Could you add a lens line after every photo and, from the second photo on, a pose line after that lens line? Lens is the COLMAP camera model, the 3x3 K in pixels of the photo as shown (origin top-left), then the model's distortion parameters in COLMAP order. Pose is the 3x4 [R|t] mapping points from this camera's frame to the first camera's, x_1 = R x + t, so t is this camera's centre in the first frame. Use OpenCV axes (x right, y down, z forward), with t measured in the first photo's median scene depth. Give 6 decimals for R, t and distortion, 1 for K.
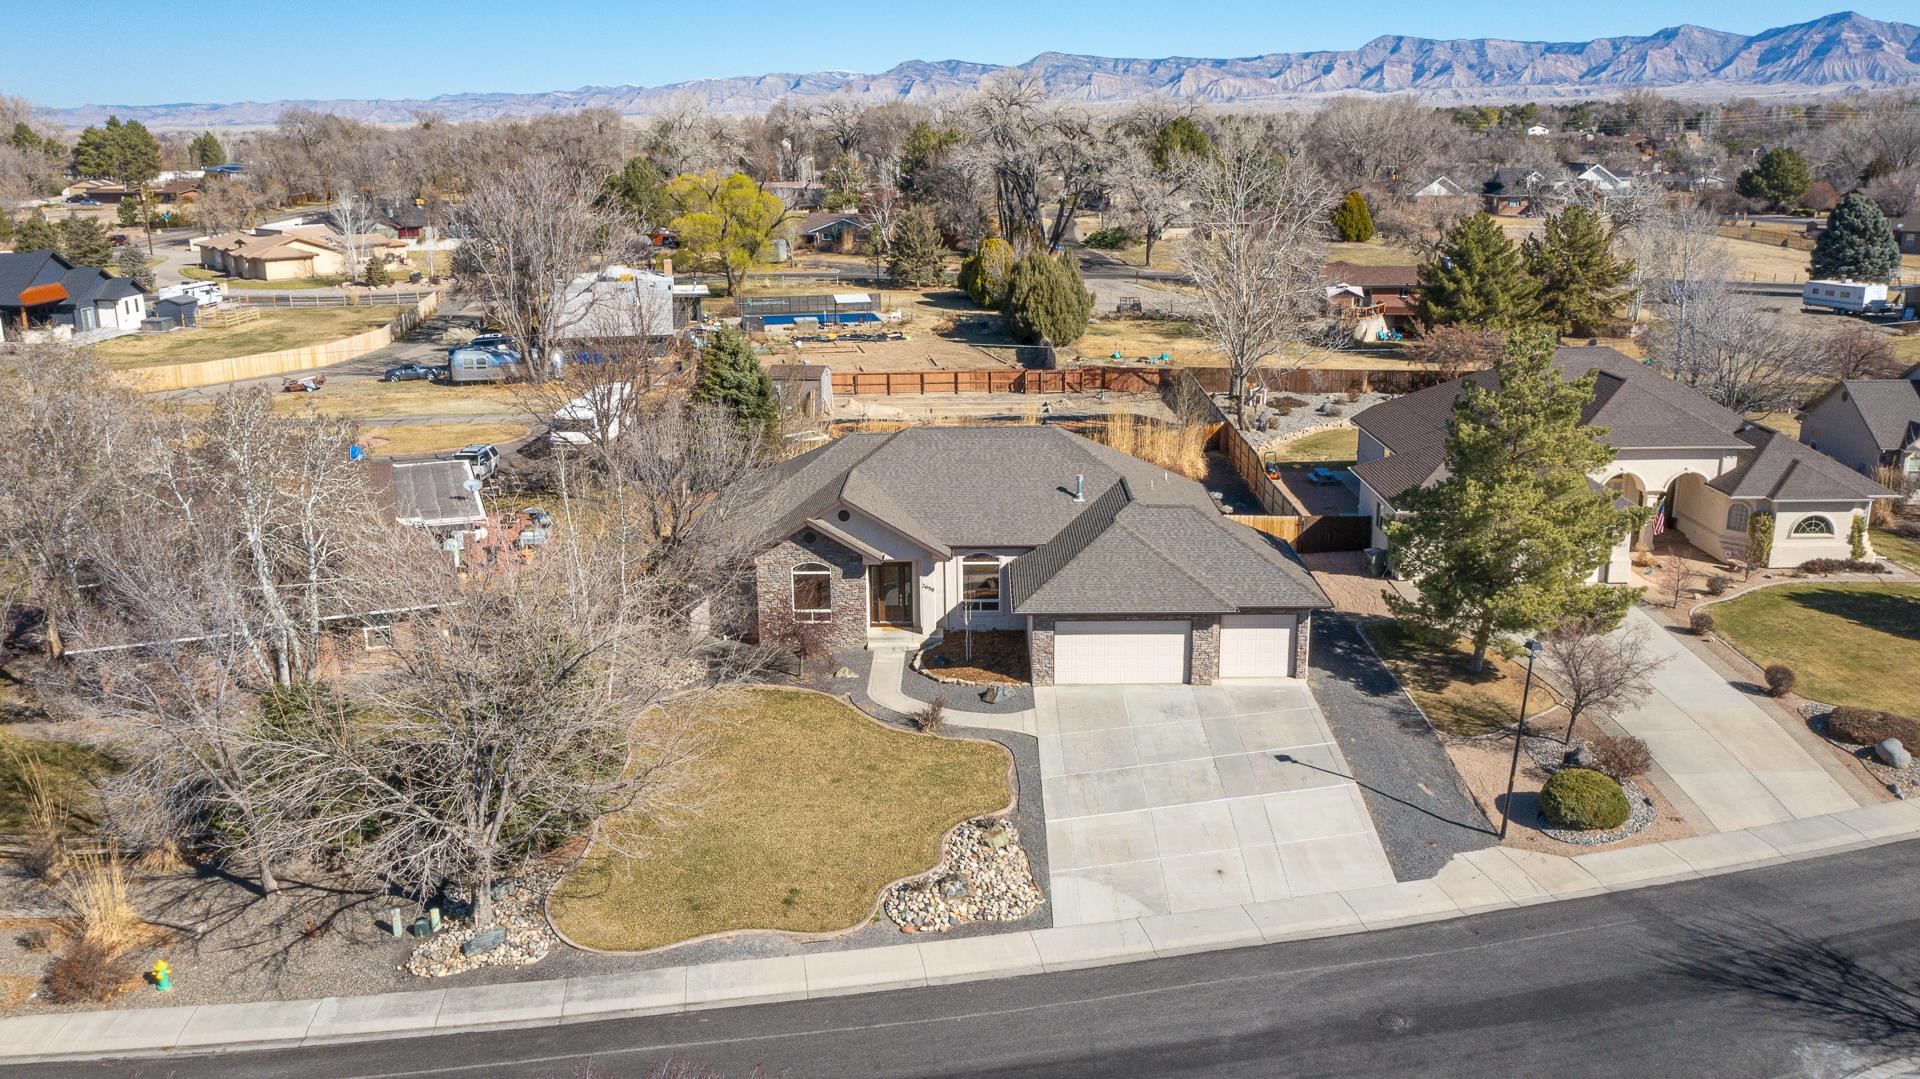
lens RADIAL K [[1514.9, 0, 958.0], [0, 1514.9, 537.3], [0, 0, 1]] dist [-0.009218, 0.007105]
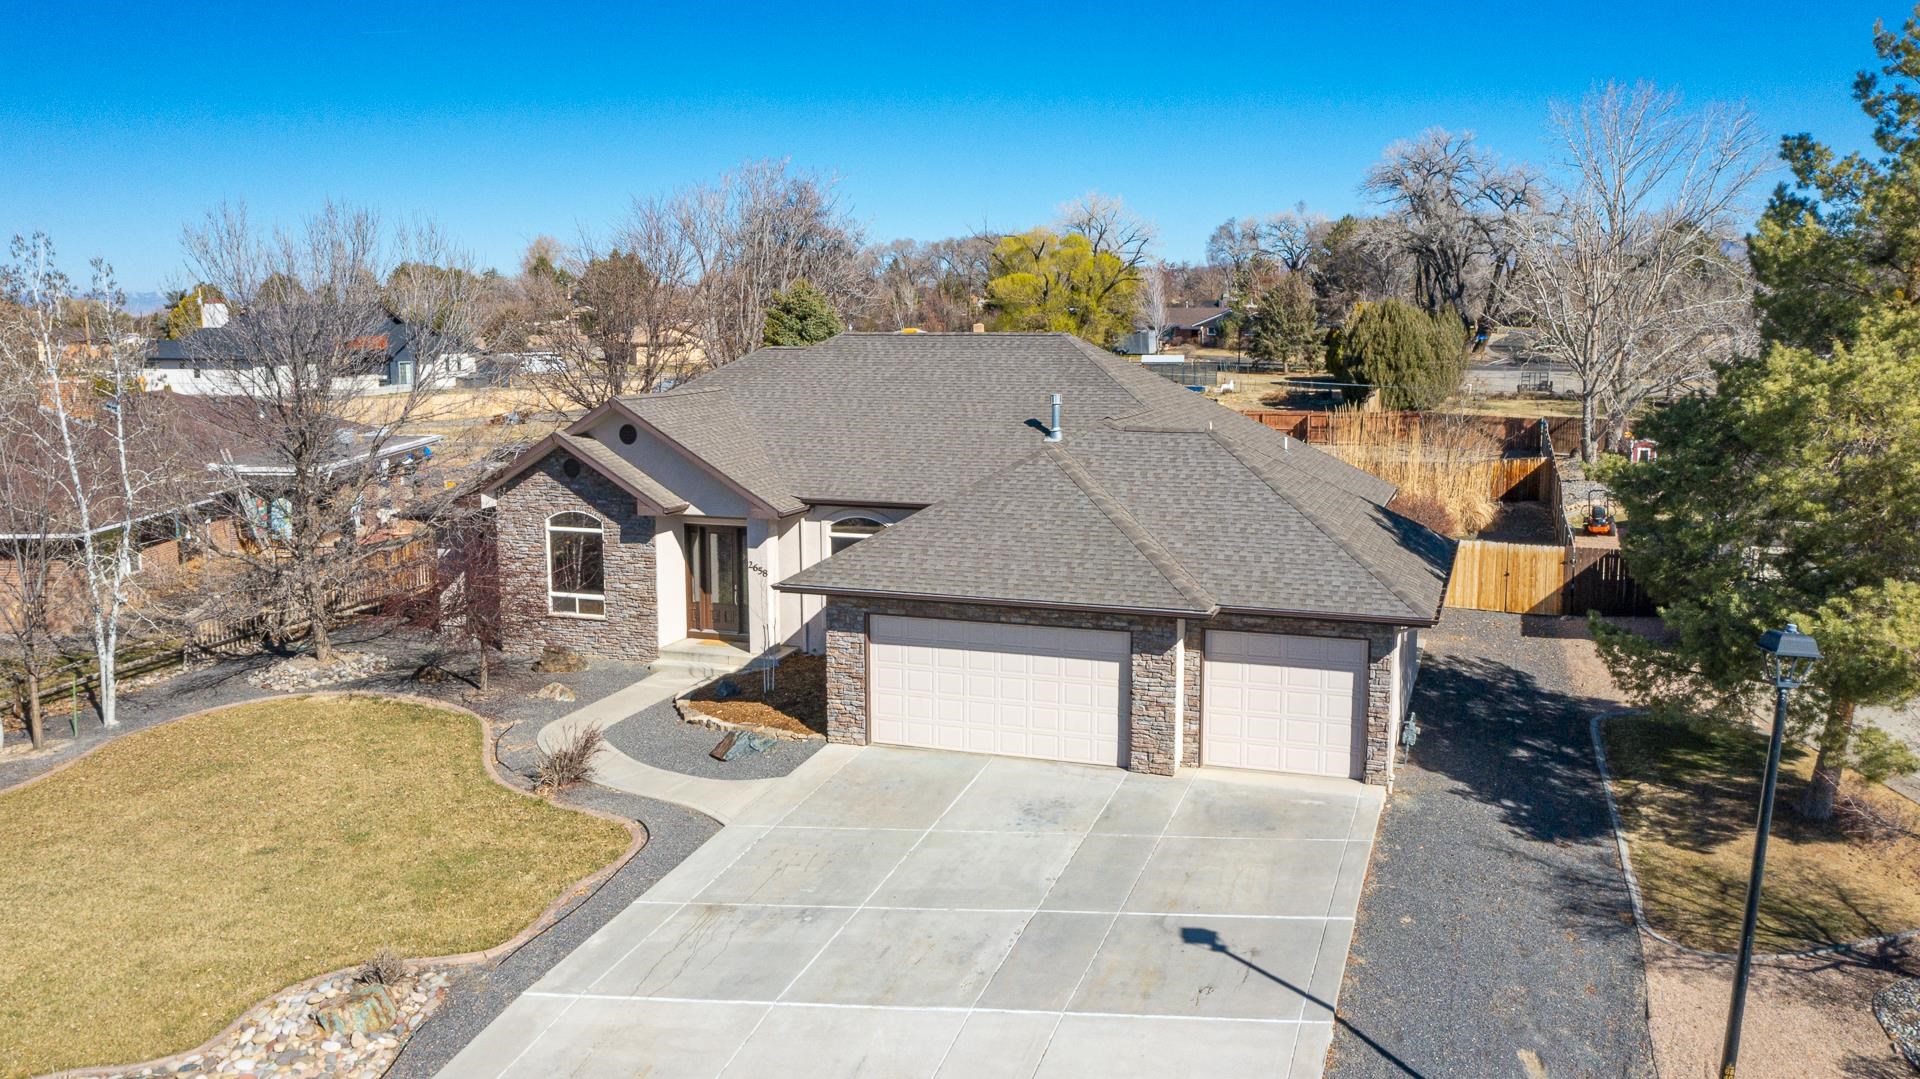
lens RADIAL K [[1531.1, 0, 960.0], [0, 1531.1, 539.5], [0, 0, 1]] dist [-0.009087, 0.001927]
pose [[0.944704, 0.054880, -0.323298, 0.234045], [-0.091175, 0.990981, -0.098202, 0.070808], [0.314993, 0.122248, 0.941188, 0.474634]]
